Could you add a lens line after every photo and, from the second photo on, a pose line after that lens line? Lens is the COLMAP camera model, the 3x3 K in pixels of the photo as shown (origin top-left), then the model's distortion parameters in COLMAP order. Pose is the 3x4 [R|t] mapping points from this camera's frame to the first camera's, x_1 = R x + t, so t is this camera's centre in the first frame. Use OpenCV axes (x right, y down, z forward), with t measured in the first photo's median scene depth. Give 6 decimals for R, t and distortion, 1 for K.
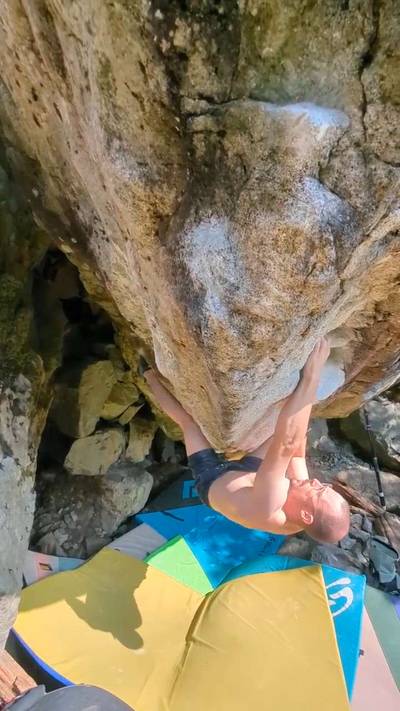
lens RADIAL K [[351.0, 0, 198.9], [0, 351.0, 370.6], [0, 0, 1]] dist [-0.000065, 0.000116]
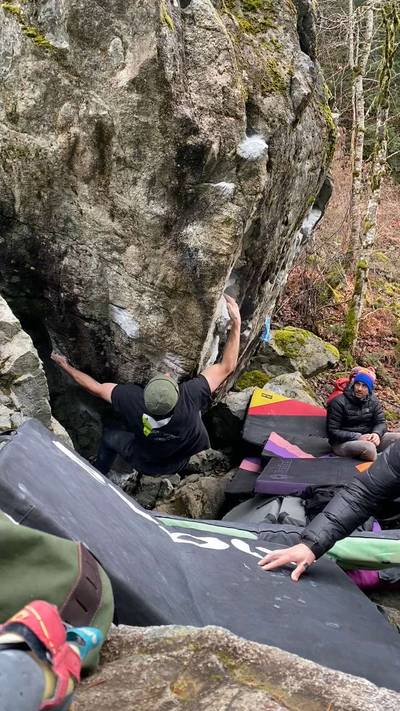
lens RADIAL K [[621.5, 0, 200.2], [0, 621.5, 360.6], [0, 0, 1]] dist [0.093949, -0.149731]
pose [[0.811734, -0.285626, 0.509417, -2.576472], [0.394742, 0.911168, -0.118120, 1.060263], [-0.430426, 0.296970, 0.852374, -2.639142]]
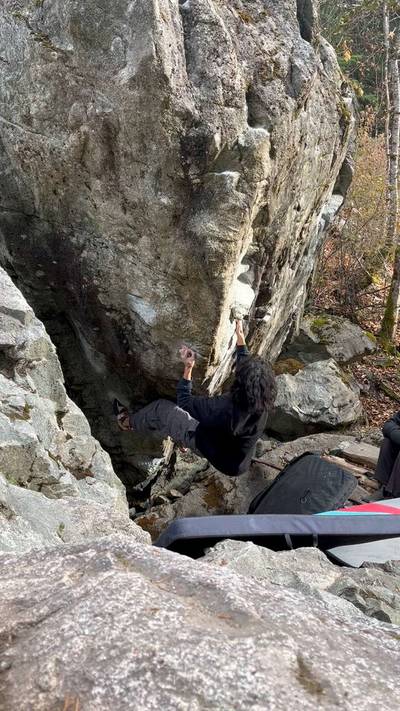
lens RADIAL K [[622.1, 0, 202.4], [0, 622.1, 368.4], [0, 0, 1]] dist [0.044914, -0.004213]
pose [[0.839462, -0.317953, 0.440692, -2.461913], [0.409353, 0.903351, -0.128012, 1.279144], [-0.357398, 0.287860, 0.888484, -2.912094]]
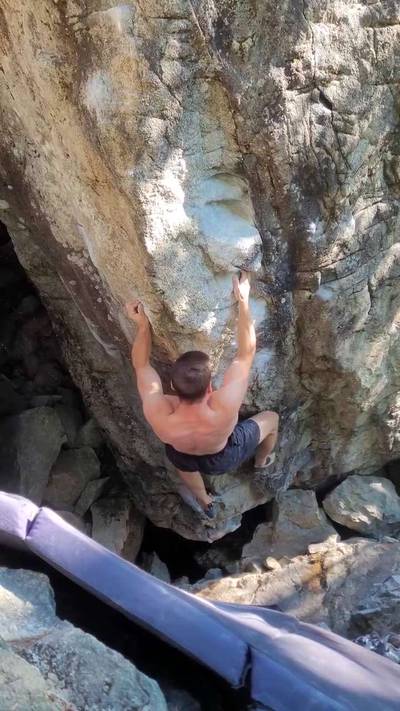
lens RADIAL K [[681.4, 0, 201.0], [0, 681.4, 374.1], [0, 0, 1]] dist [0.010632, -0.003029]
pose [[0.985855, -0.167497, -0.005815, 0.360491], [0.152161, 0.909056, -0.387898, 2.523379], [0.070258, 0.381526, 0.921684, -1.686567]]
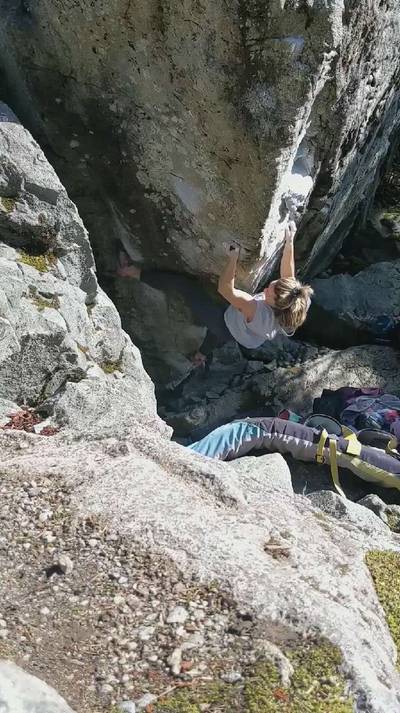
lens RADIAL K [[704.6, 0, 201.2], [0, 704.6, 368.5], [0, 0, 1]] dist [0.132587, -0.257782]
pose [[0.889831, -0.313437, 0.331599, -2.514466], [0.334368, 0.942421, -0.006457, 1.284423], [-0.310482, 0.116621, 0.943398, -3.208919]]
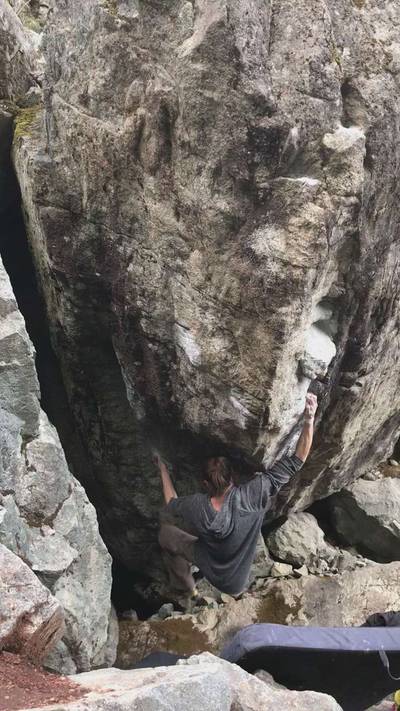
lens RADIAL K [[691.1, 0, 202.8], [0, 691.1, 367.2], [0, 0, 1]] dist [0.107310, -0.224238]
pose [[0.947751, -0.114161, 0.297884, -1.694940], [0.209937, 0.926275, -0.312955, 1.620074], [-0.240195, 0.359140, 0.901845, -2.408170]]
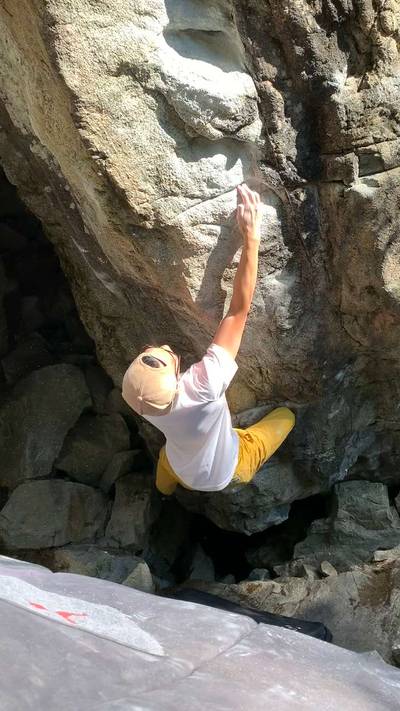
lens RADIAL K [[621.5, 0, 200.2], [0, 621.5, 360.6], [0, 0, 1]] dist [0.093949, -0.149731]
pose [[0.969495, -0.138045, -0.202543, 1.036014], [0.033806, 0.893736, -0.447317, 2.440369], [0.242769, 0.426825, 0.871139, 0.068651]]
